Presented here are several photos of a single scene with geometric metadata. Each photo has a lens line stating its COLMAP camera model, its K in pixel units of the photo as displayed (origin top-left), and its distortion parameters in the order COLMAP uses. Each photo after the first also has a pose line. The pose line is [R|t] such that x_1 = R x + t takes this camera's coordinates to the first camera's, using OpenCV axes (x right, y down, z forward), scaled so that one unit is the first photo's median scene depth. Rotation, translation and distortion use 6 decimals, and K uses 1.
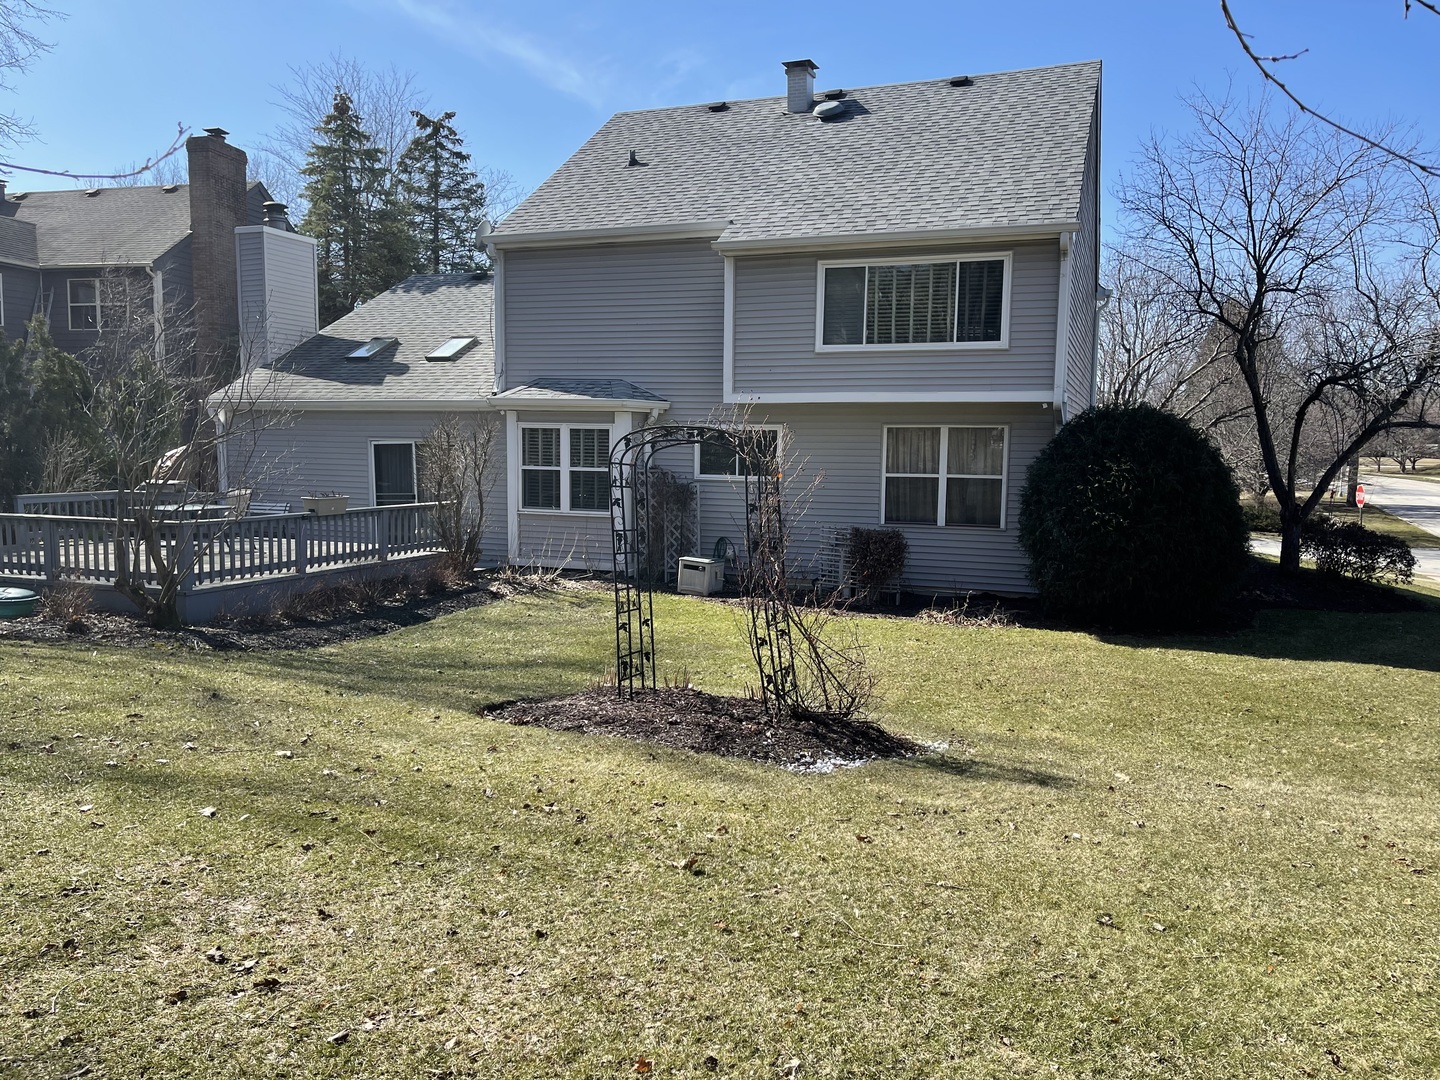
lens RADIAL K [[1110.7, 0, 715.1], [0, 1110.7, 548.5], [0, 0, 1]] dist [0.087259, -0.127190]
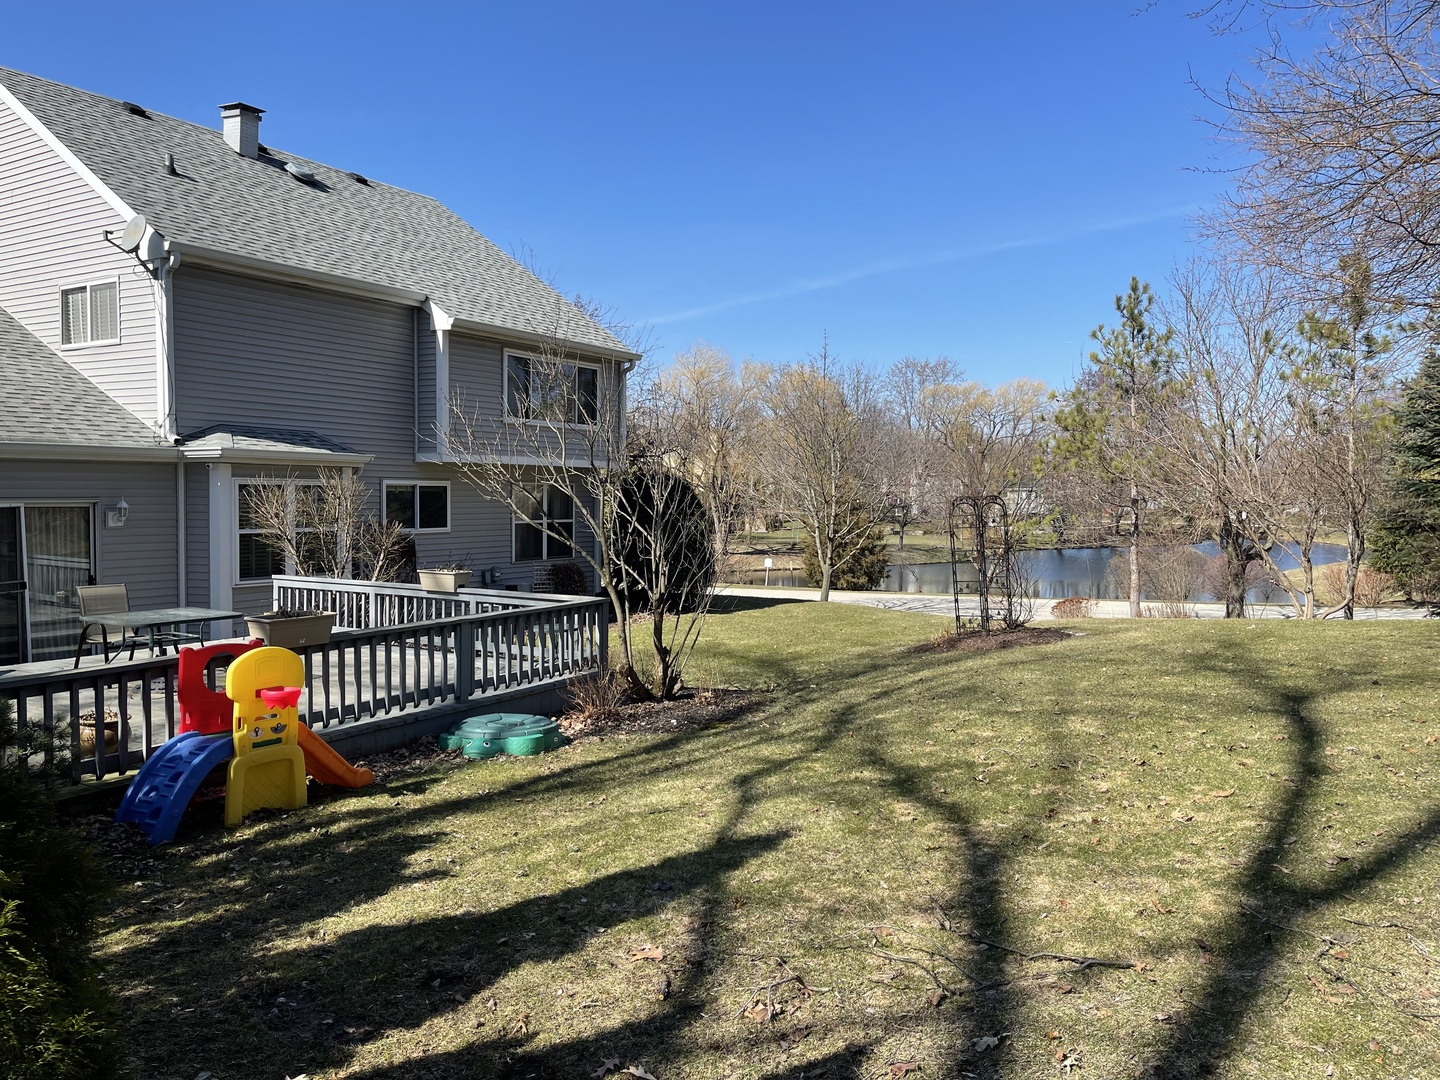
lens RADIAL K [[1110.7, 0, 715.1], [0, 1110.7, 548.5], [0, 0, 1]] dist [0.087259, -0.127190]
pose [[0.191584, -0.060037, 0.979638, -0.922583], [0.080830, 0.995702, 0.045214, -0.069373], [-0.978142, 0.070522, 0.195613, 0.491124]]
